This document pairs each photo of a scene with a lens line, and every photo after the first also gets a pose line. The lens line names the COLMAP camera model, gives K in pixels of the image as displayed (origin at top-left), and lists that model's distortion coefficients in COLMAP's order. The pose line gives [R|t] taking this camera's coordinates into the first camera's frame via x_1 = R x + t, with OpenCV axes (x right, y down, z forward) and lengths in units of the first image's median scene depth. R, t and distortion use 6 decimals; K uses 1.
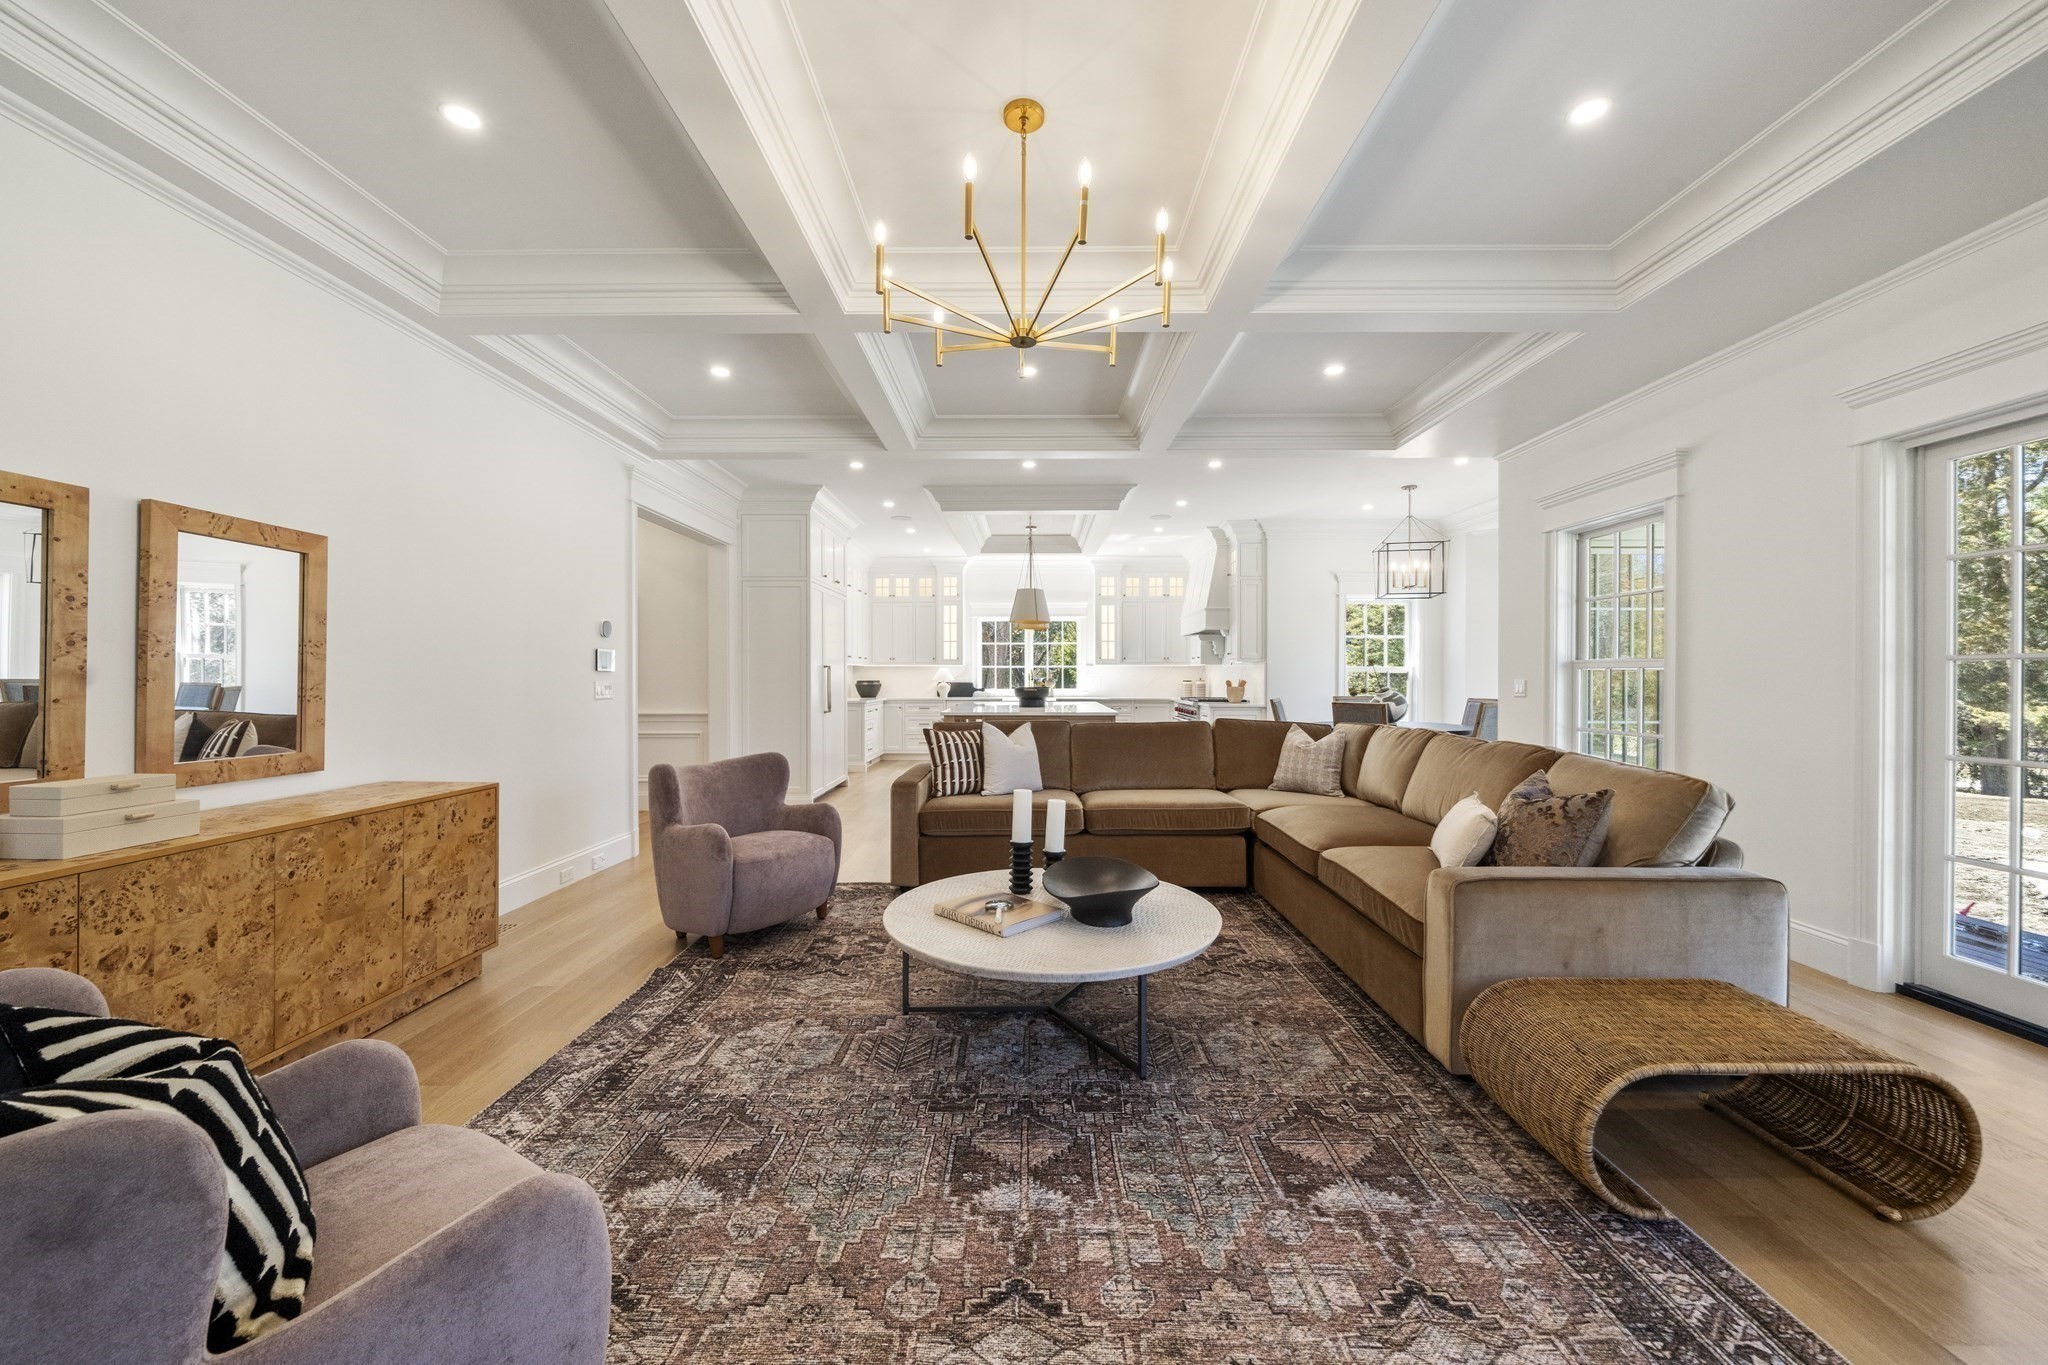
lens RADIAL K [[746.5, 0, 1024.0], [0, 746.5, 682.5], [0, 0, 1]] dist [-0.002374, 0.000103]
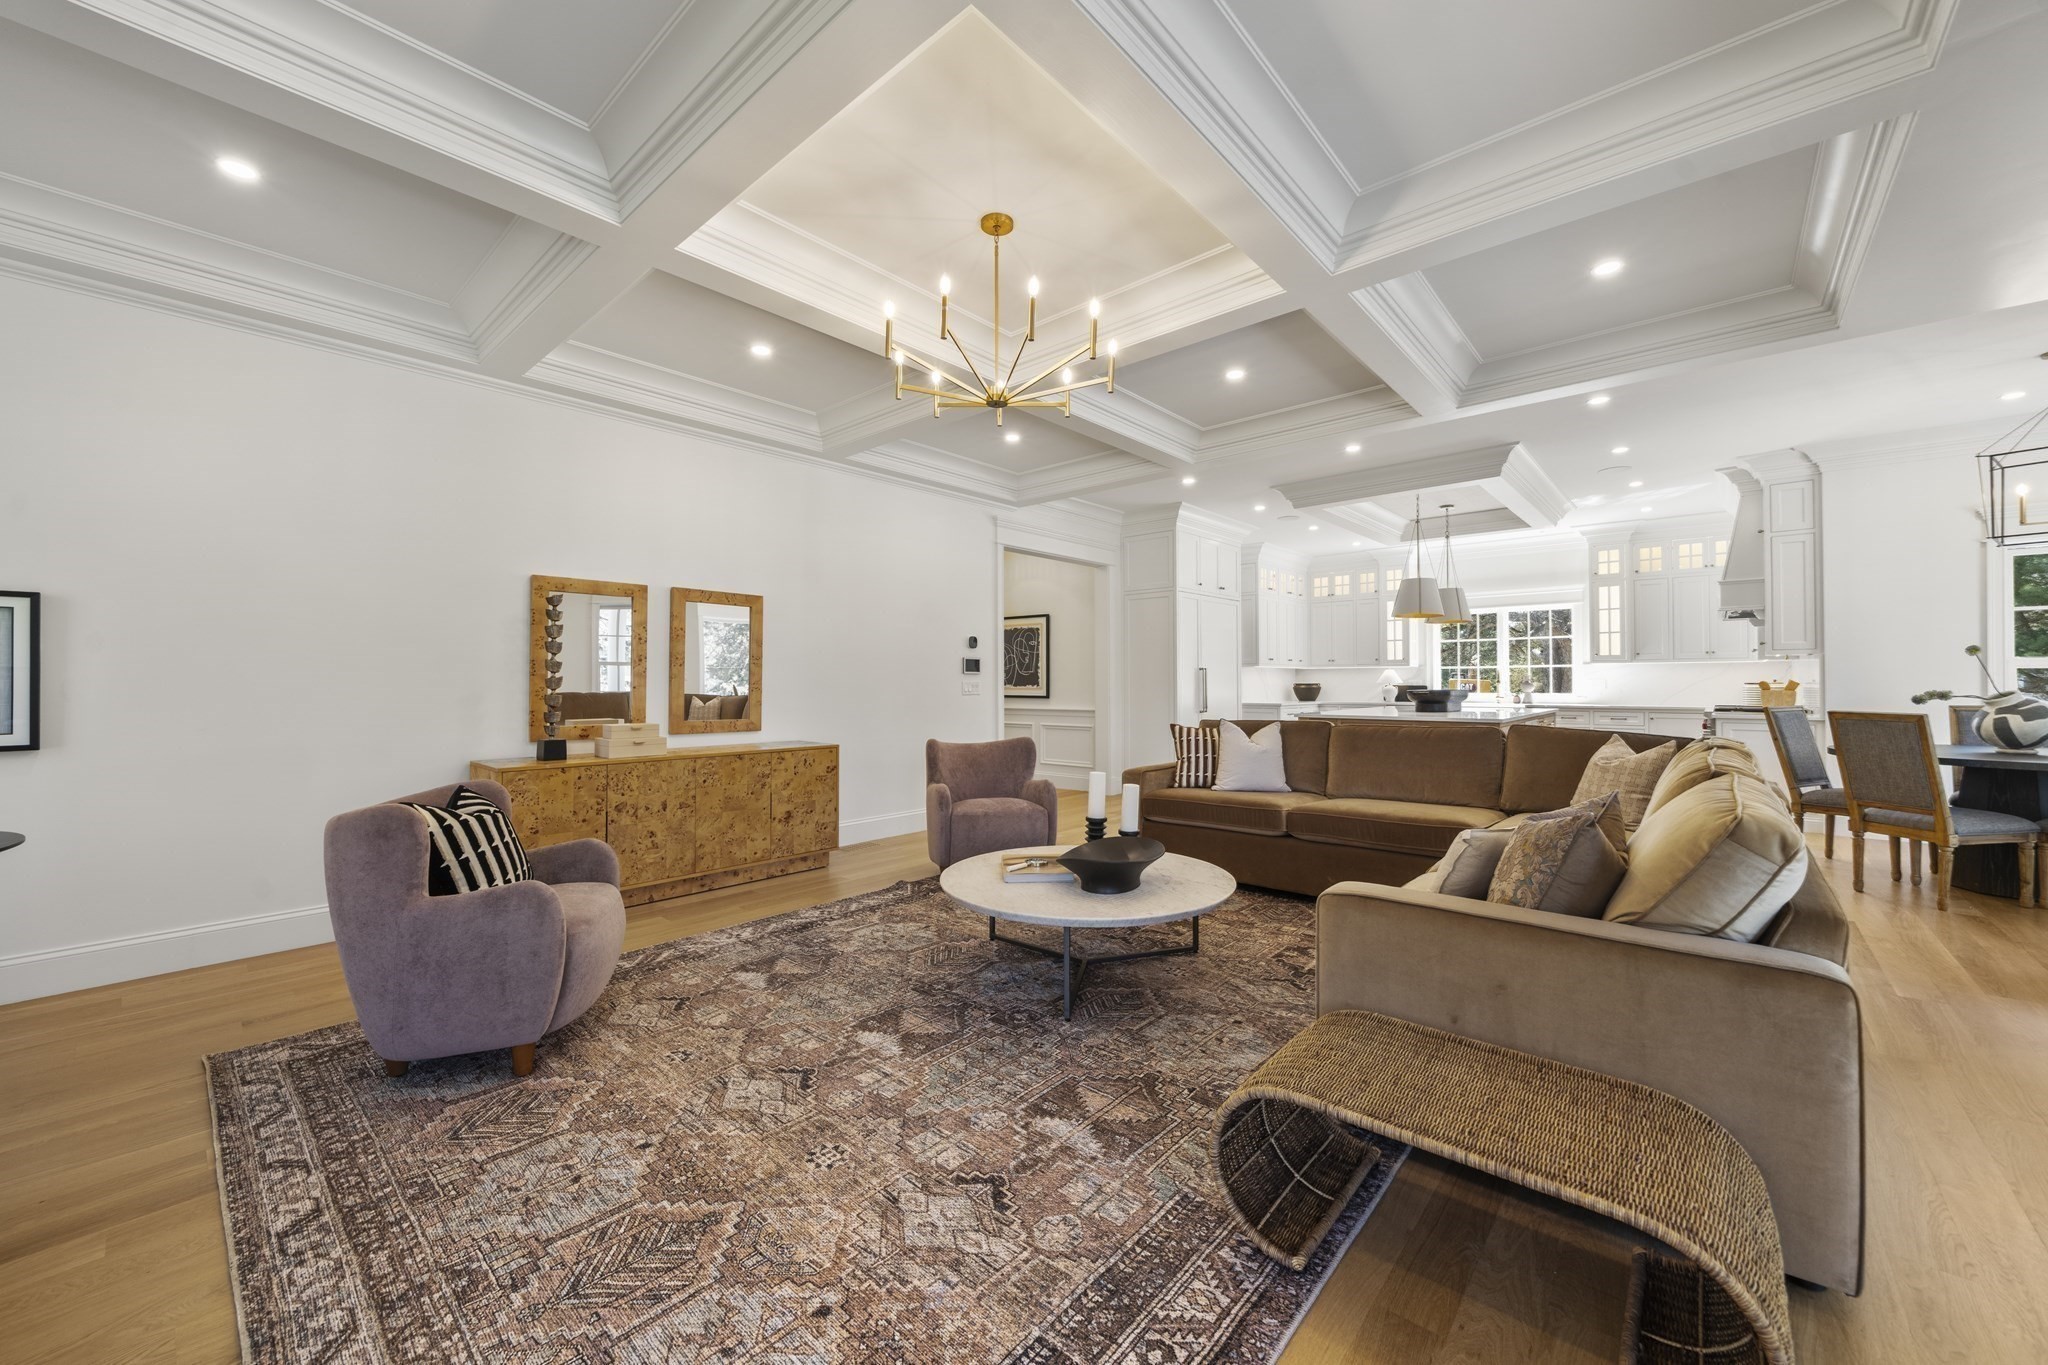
lens RADIAL K [[746.5, 0, 1024.0], [0, 746.5, 682.5], [0, 0, 1]] dist [-0.002374, 0.000103]
pose [[0.768049, -0.001946, -0.640388, 0.708676], [-0.002578, 0.999978, -0.006130, 0.015997], [0.640386, 0.006359, 0.768027, 0.061803]]
